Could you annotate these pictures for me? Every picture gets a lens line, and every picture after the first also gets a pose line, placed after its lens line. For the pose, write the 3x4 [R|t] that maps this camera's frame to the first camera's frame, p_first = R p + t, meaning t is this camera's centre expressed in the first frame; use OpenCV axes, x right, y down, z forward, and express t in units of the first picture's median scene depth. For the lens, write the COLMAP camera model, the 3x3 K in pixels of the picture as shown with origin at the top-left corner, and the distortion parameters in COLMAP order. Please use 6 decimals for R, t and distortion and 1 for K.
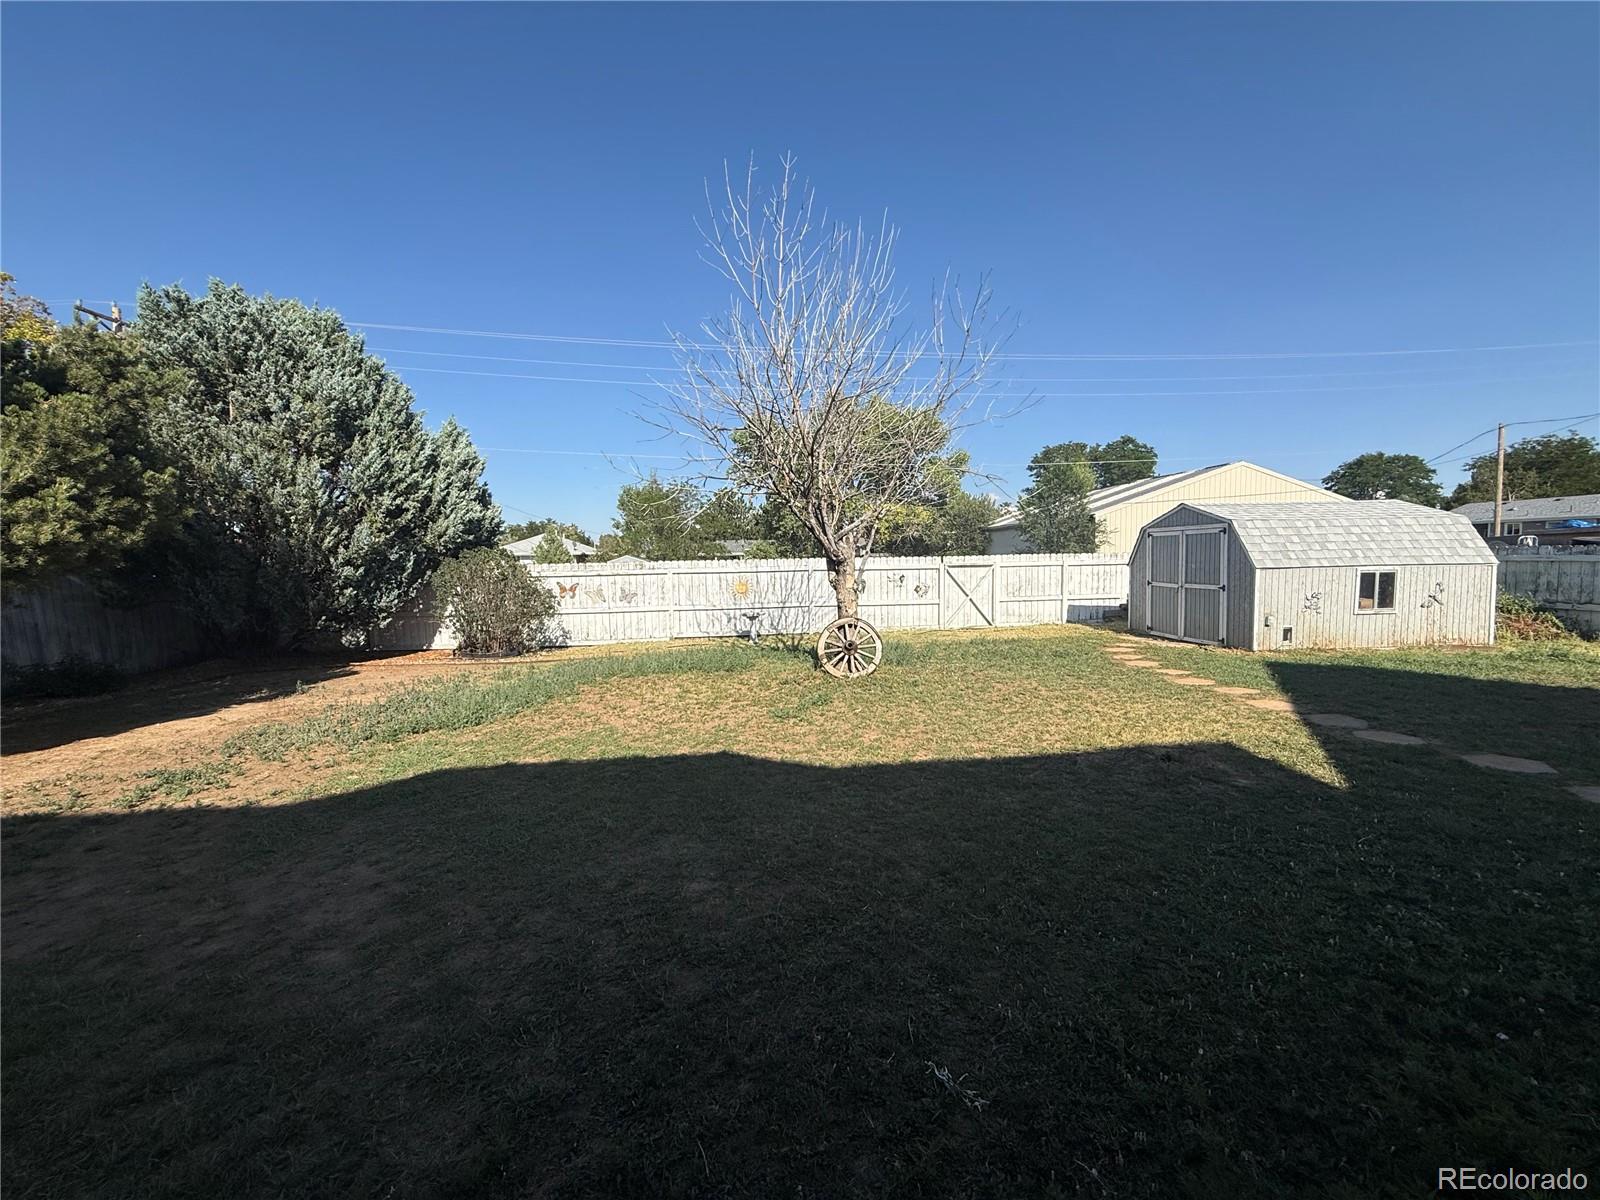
lens RADIAL K [[640.4, 0, 796.2], [0, 640.4, 601.1], [0, 0, 1]] dist [-0.000136, -0.000067]
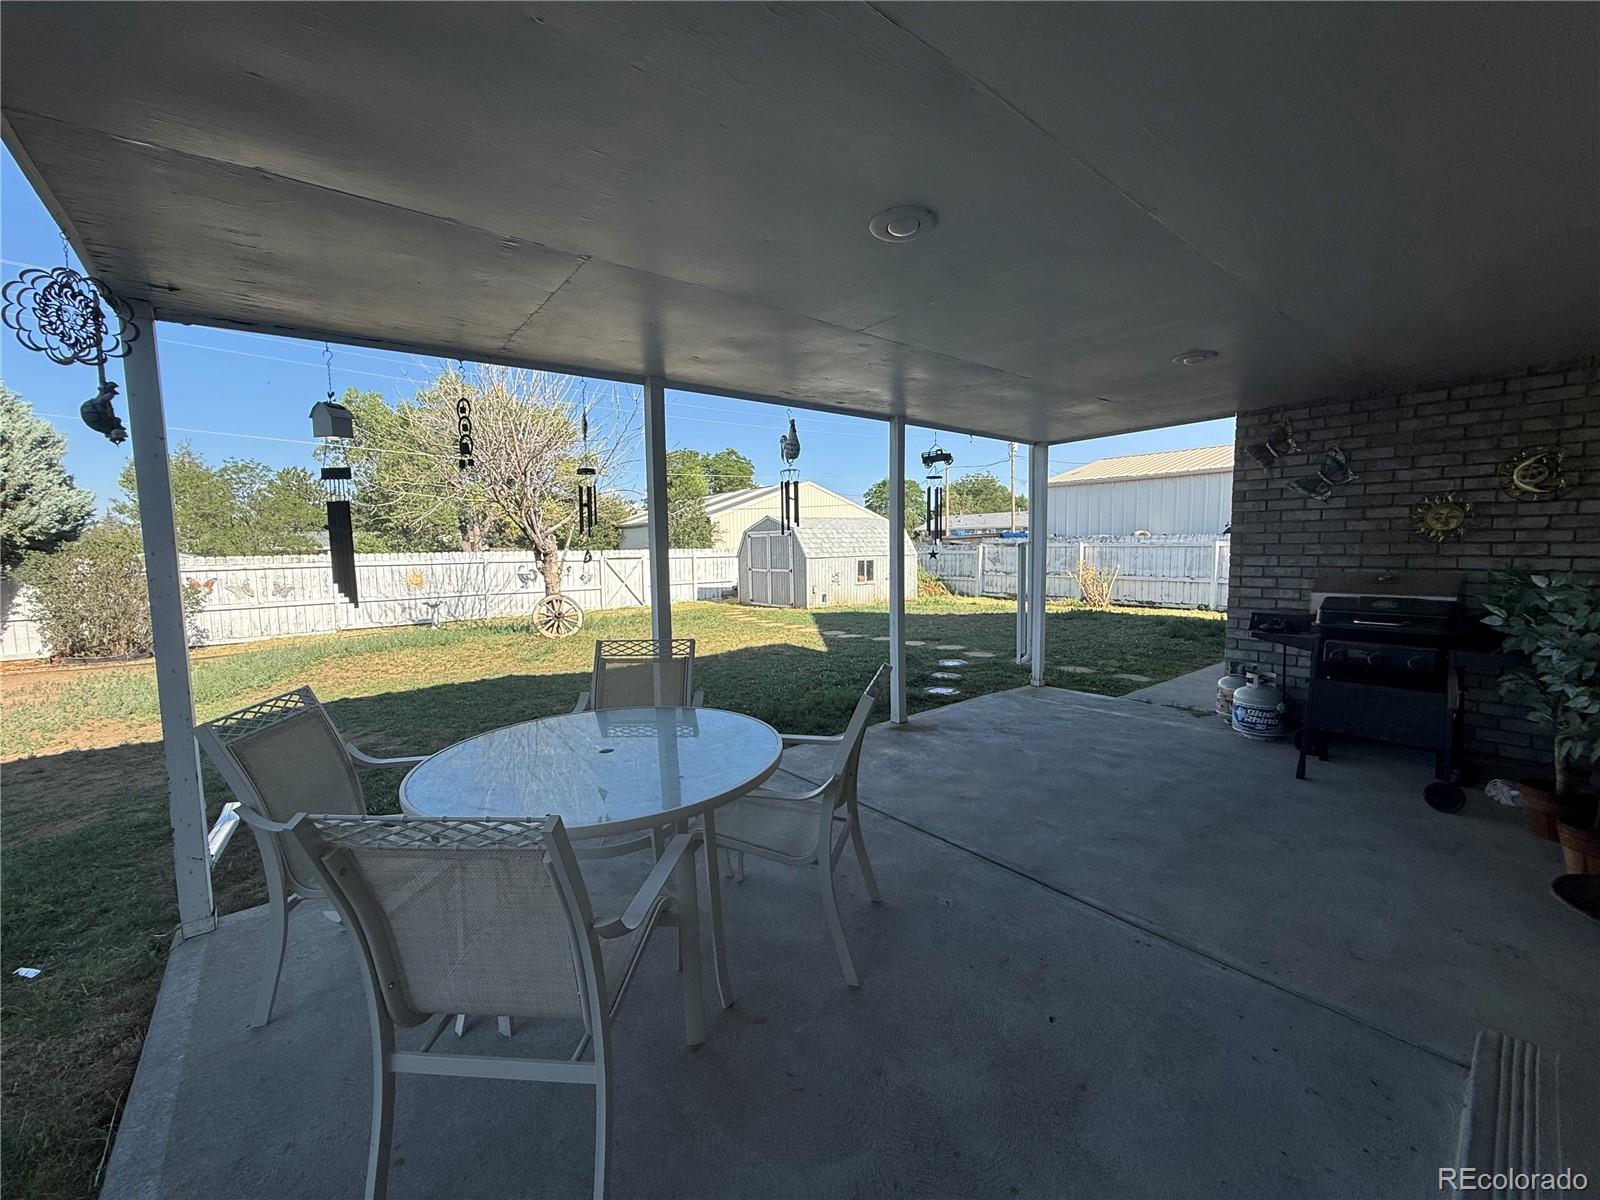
lens RADIAL K [[640.4, 0, 802.9], [0, 640.4, 598.4], [0, 0, 1]] dist [-0.000136, -0.000067]
pose [[0.835261, -0.038687, 0.548491, -0.137604], [0.037050, 0.999215, 0.014057, 0.020480], [-0.548604, 0.008581, 0.836038, -0.259546]]
